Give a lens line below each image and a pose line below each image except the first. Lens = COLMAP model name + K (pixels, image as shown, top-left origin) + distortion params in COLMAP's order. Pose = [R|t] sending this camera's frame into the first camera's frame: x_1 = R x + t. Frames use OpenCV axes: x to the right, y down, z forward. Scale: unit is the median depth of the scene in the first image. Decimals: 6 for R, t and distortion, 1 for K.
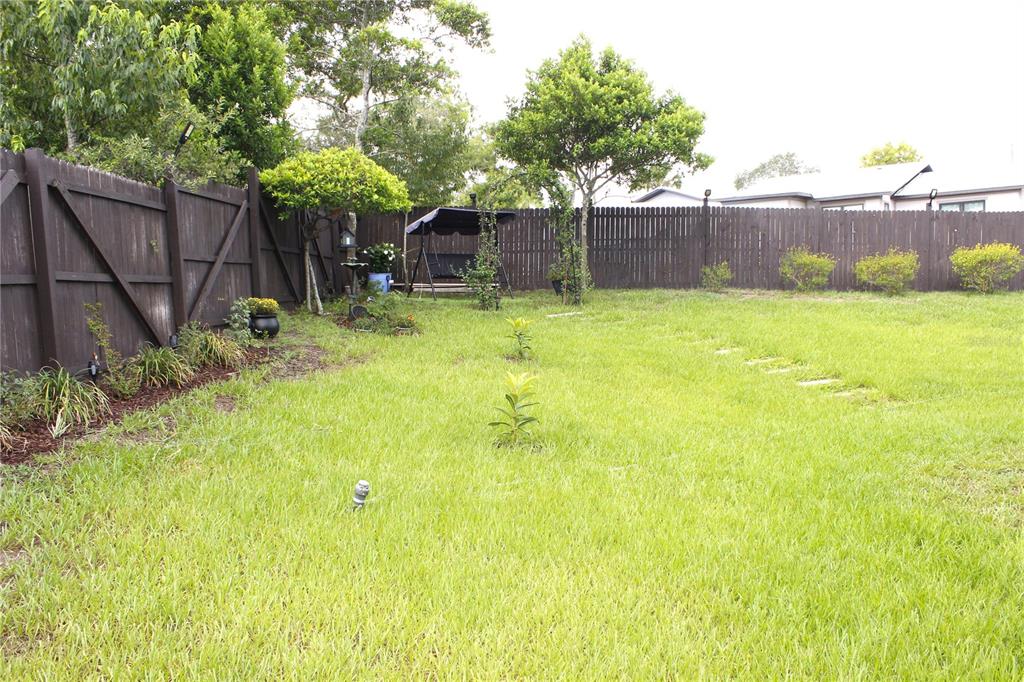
lens RADIAL K [[851.0, 0, 509.4], [0, 851.0, 353.0], [0, 0, 1]] dist [-0.166442, 0.155558]
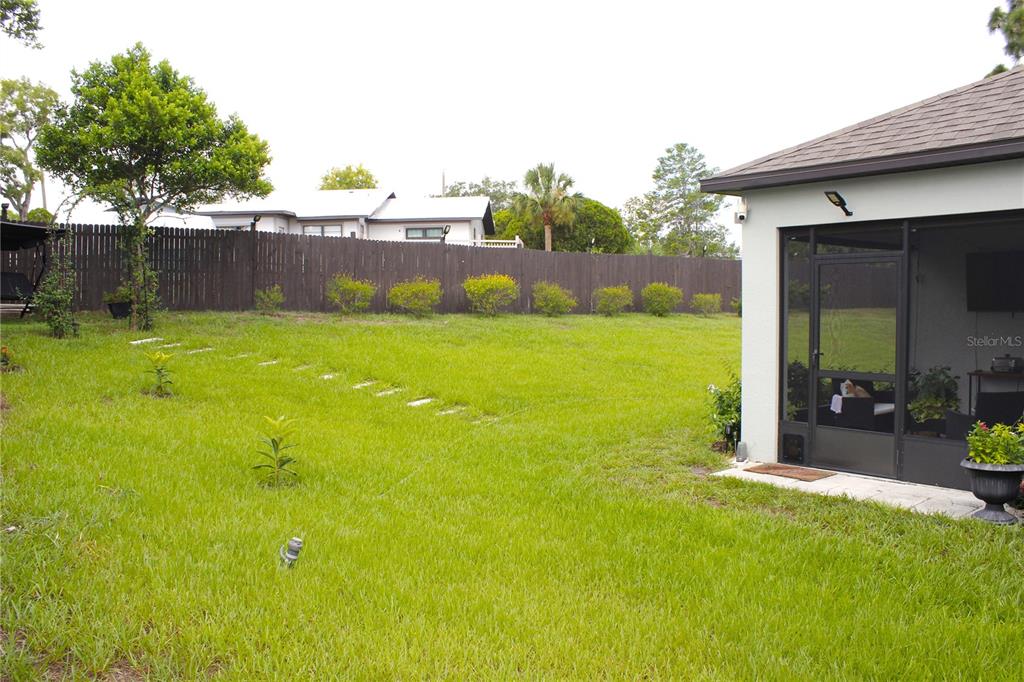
lens RADIAL K [[851.0, 0, 509.4], [0, 851.0, 353.0], [0, 0, 1]] dist [-0.166442, 0.155558]
pose [[0.790548, -0.019106, 0.612102, -0.156525], [0.023496, 0.999724, 0.000860, -0.019414], [-0.611950, 0.013702, 0.790778, 0.001539]]
